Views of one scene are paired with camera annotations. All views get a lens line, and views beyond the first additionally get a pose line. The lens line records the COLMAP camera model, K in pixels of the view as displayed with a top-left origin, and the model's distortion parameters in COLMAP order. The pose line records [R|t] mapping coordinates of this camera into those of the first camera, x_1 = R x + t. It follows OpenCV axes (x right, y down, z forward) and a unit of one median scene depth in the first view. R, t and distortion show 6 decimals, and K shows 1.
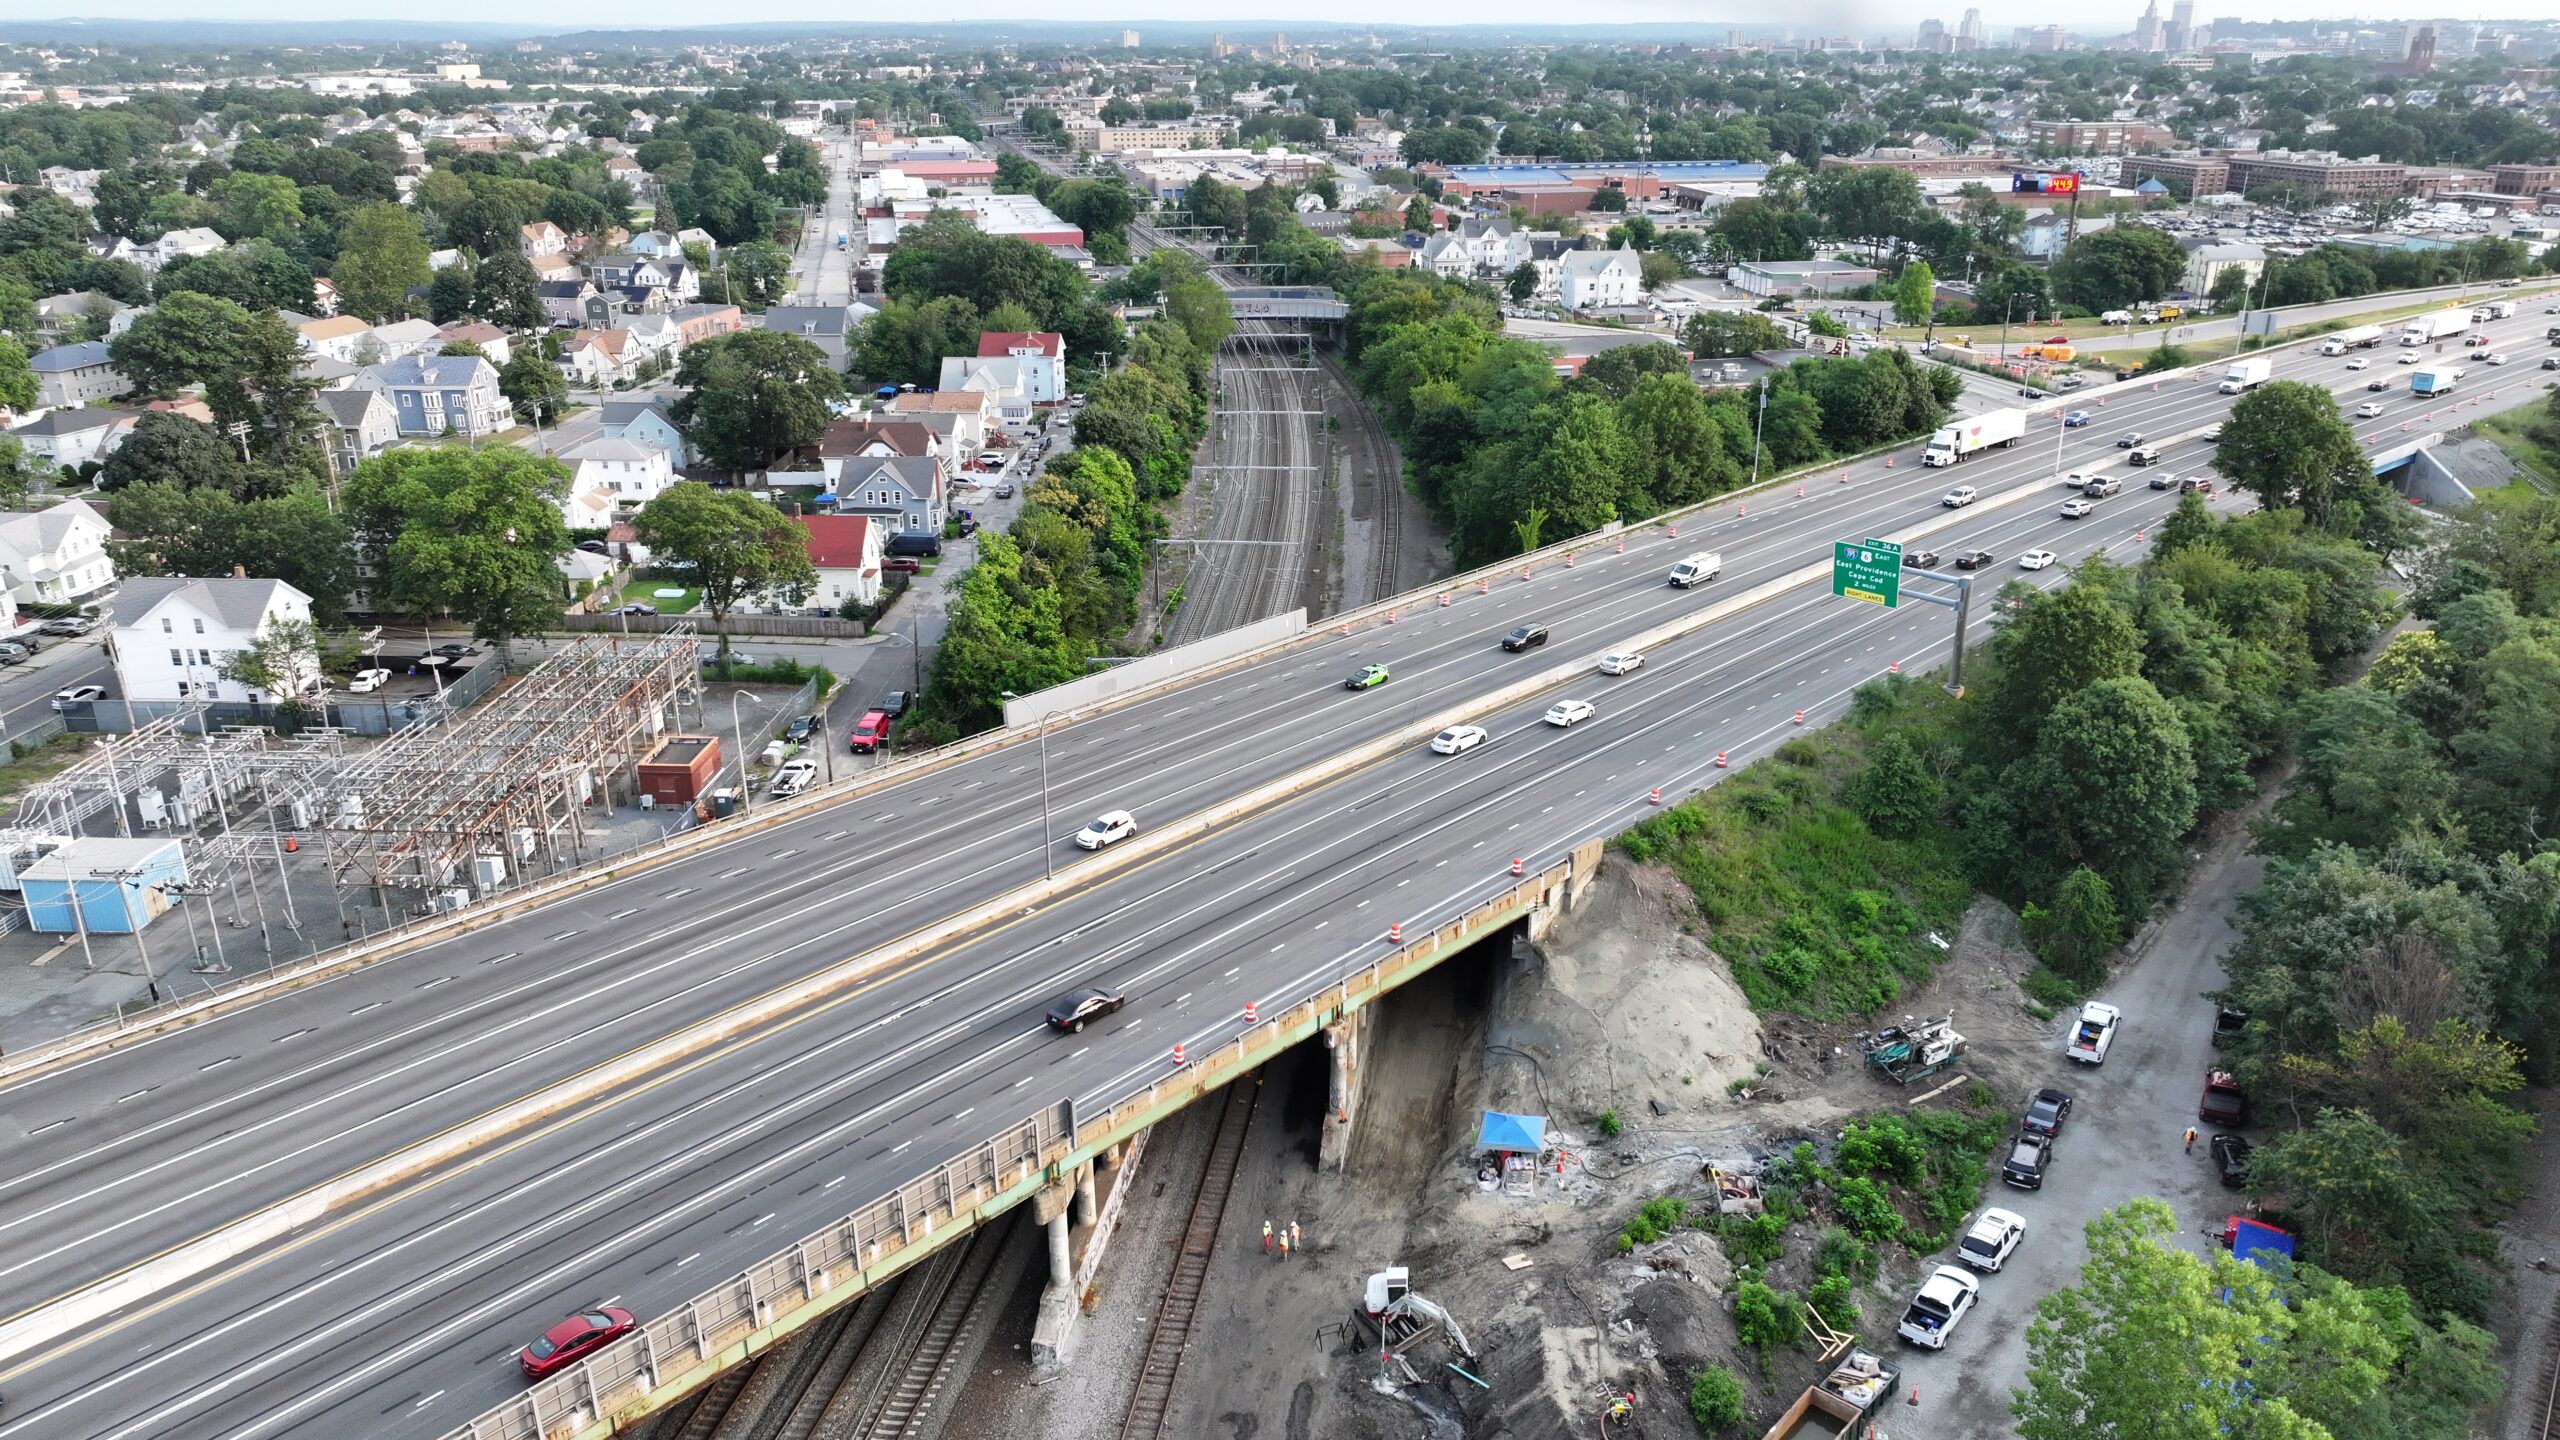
lens RADIAL K [[1802.1, 0, 1289.8], [0, 1802.1, 713.1], [0, 0, 1]] dist [-0.002342, 0.017047]
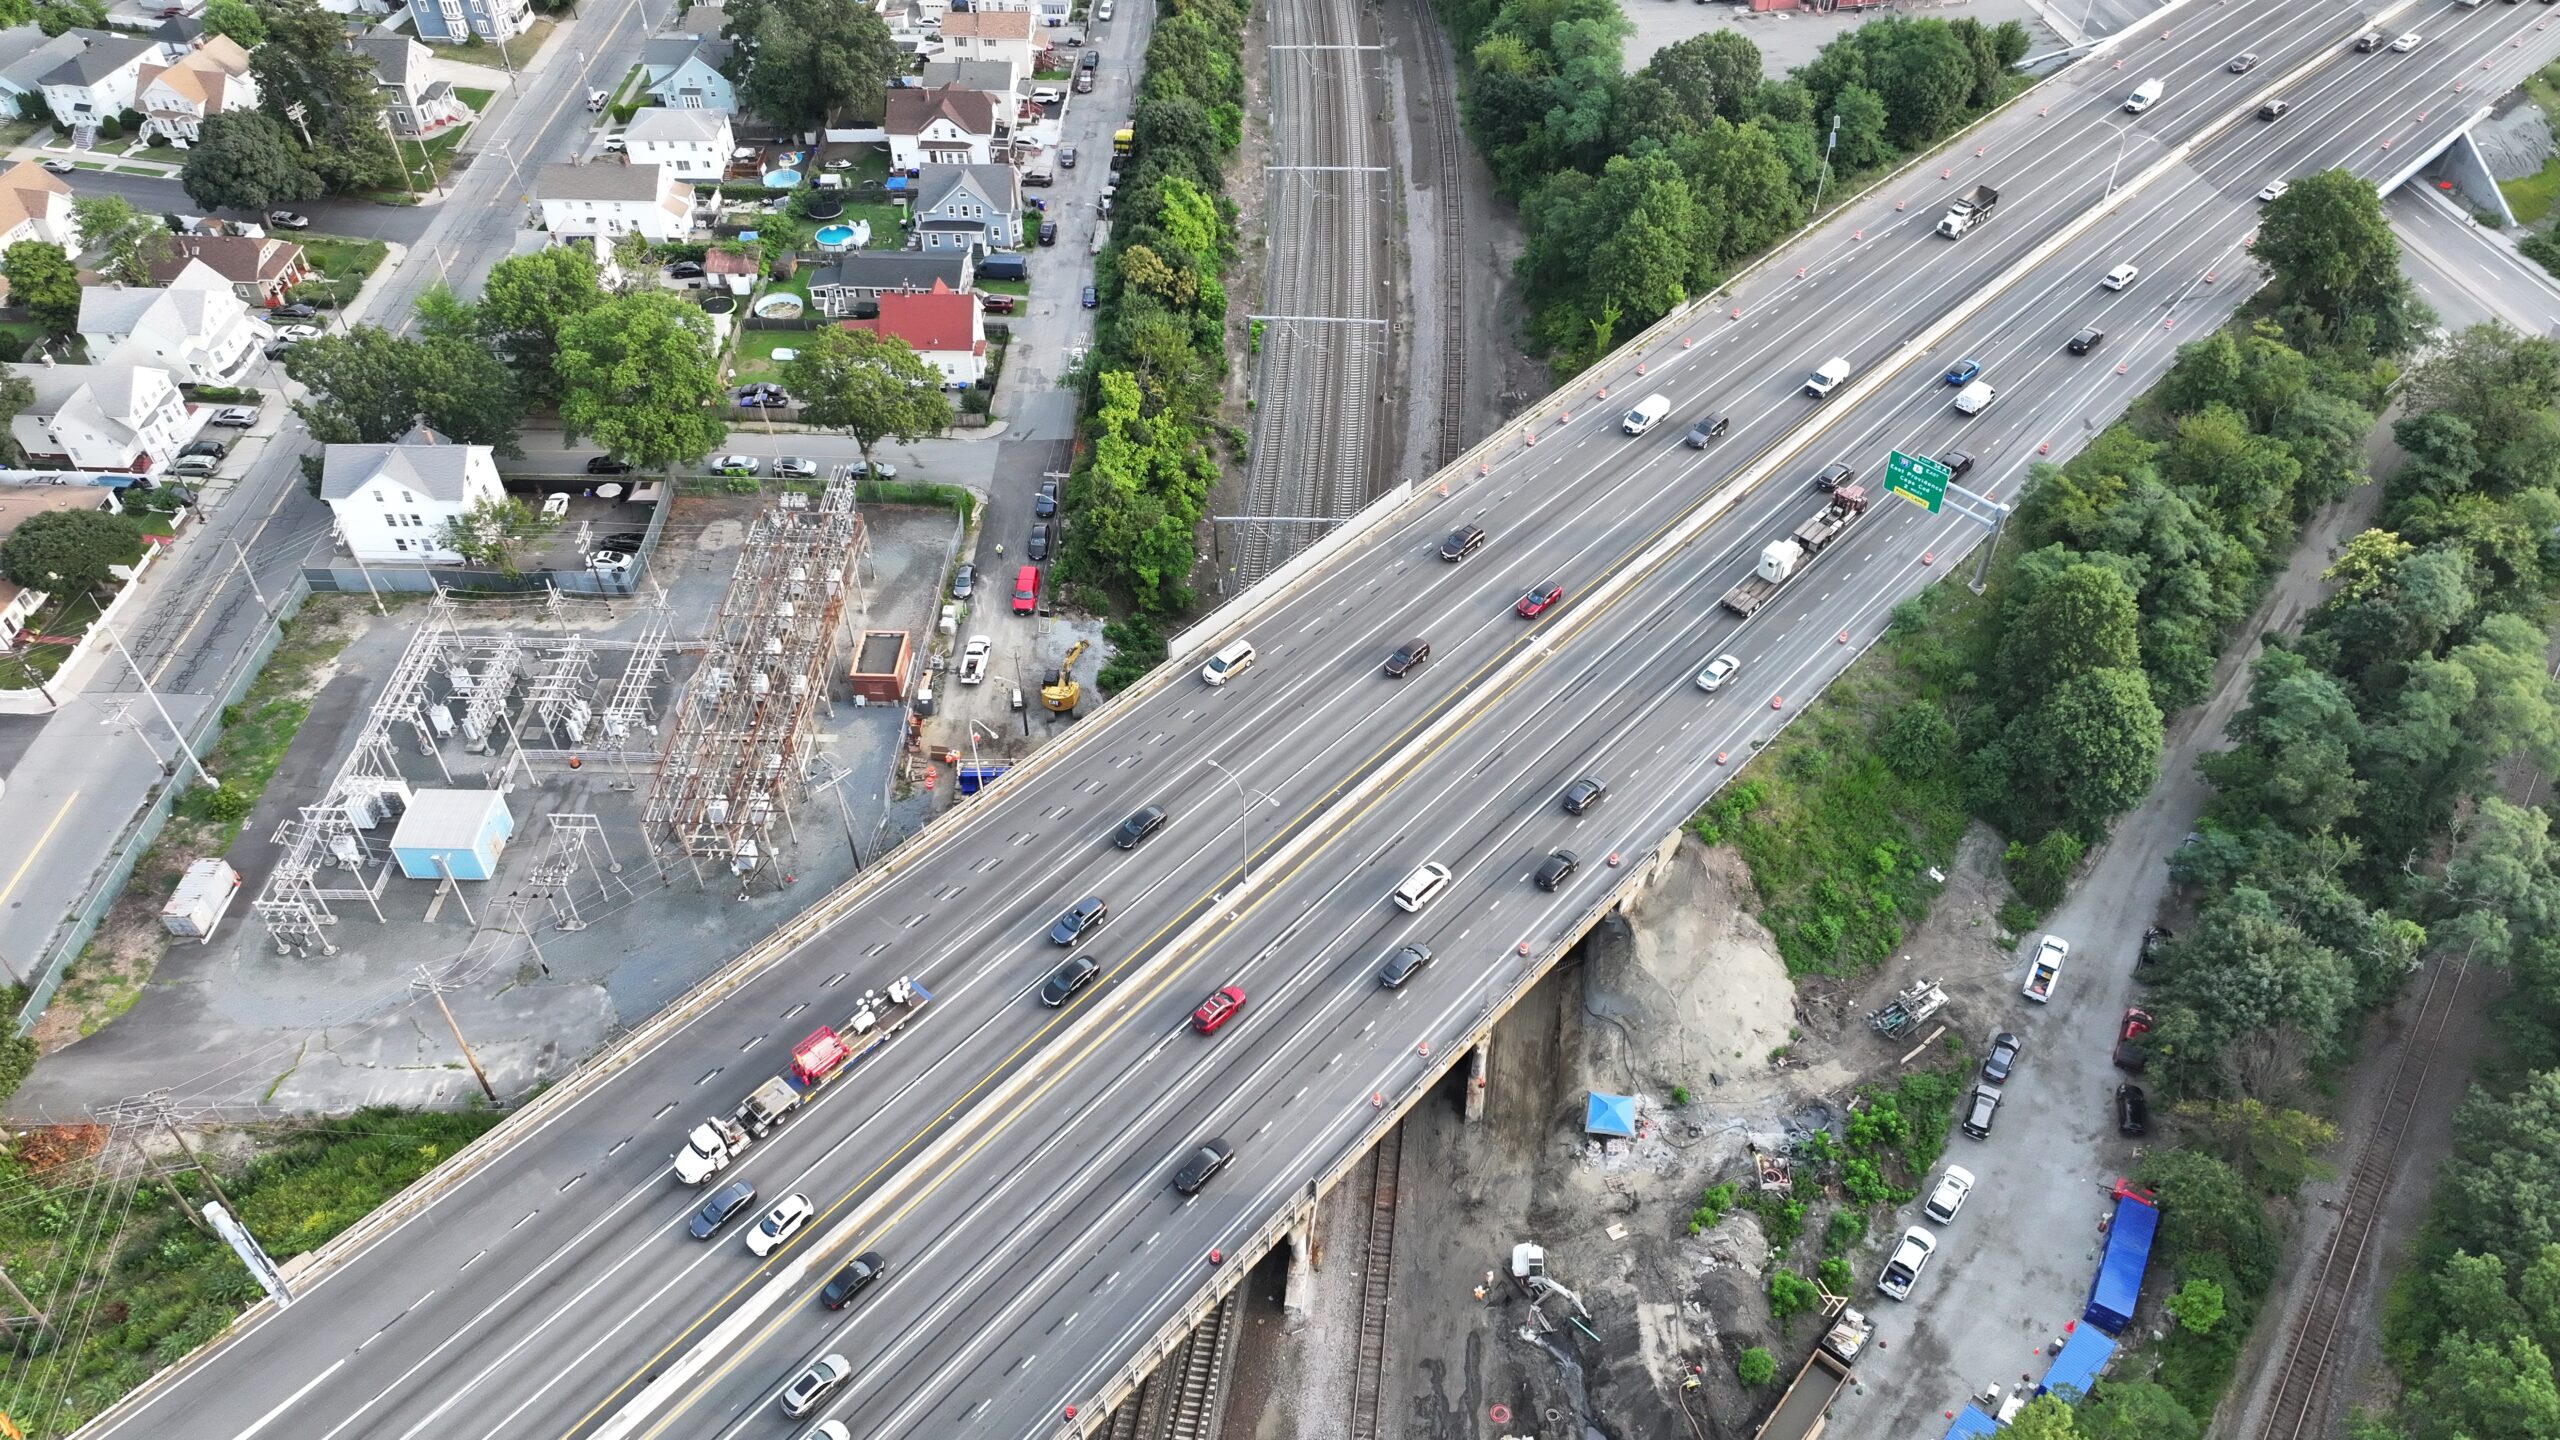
lens RADIAL K [[1802.1, 0, 1290.0], [0, 1802.1, 713.1], [0, 0, 1]] dist [-0.002342, 0.017047]
pose [[0.999720, -0.013763, 0.019261, -0.098984], [0.004781, 0.914256, 0.405108, -0.418114], [-0.023185, -0.404902, 0.914066, -0.084061]]
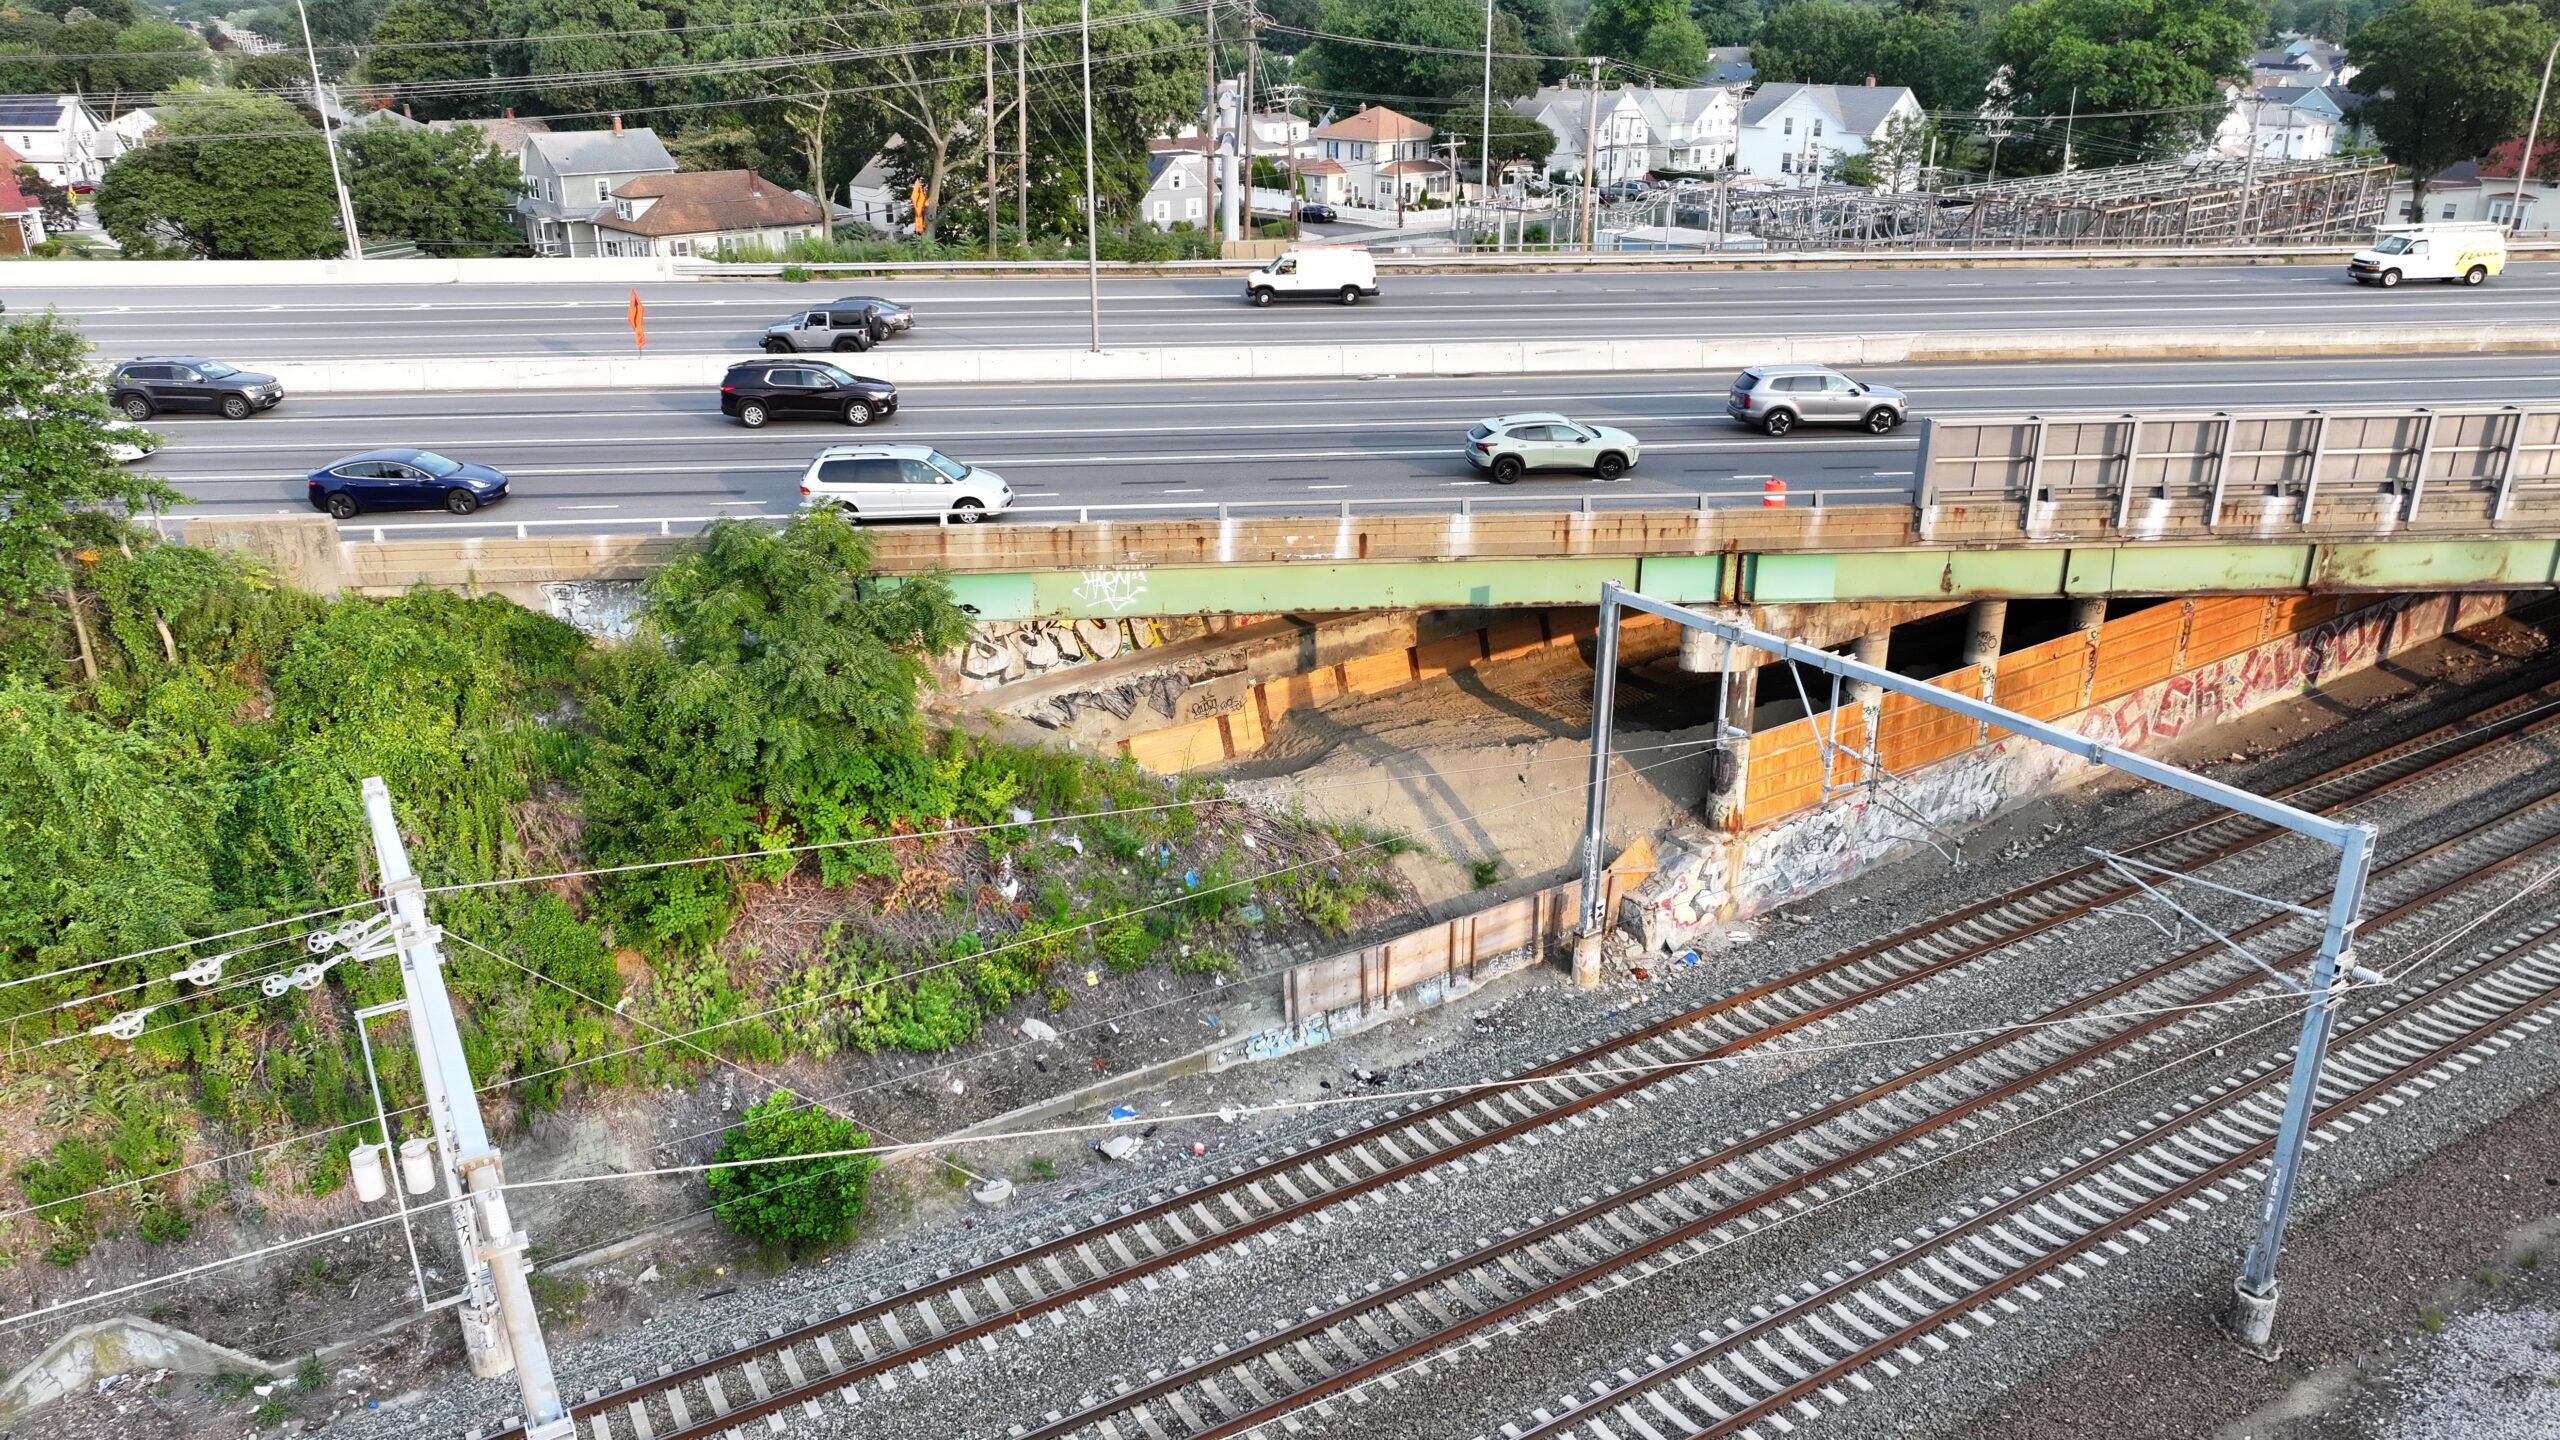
lens RADIAL K [[1802.1, 0, 1286.9], [0, 1802.1, 717.6], [0, 0, 1]] dist [-0.002342, 0.017047]
pose [[0.697599, 0.267408, -0.664717, -0.099914], [-0.255098, 0.959646, 0.118338, 0.232974], [0.669538, 0.087015, 0.737663, 0.162788]]
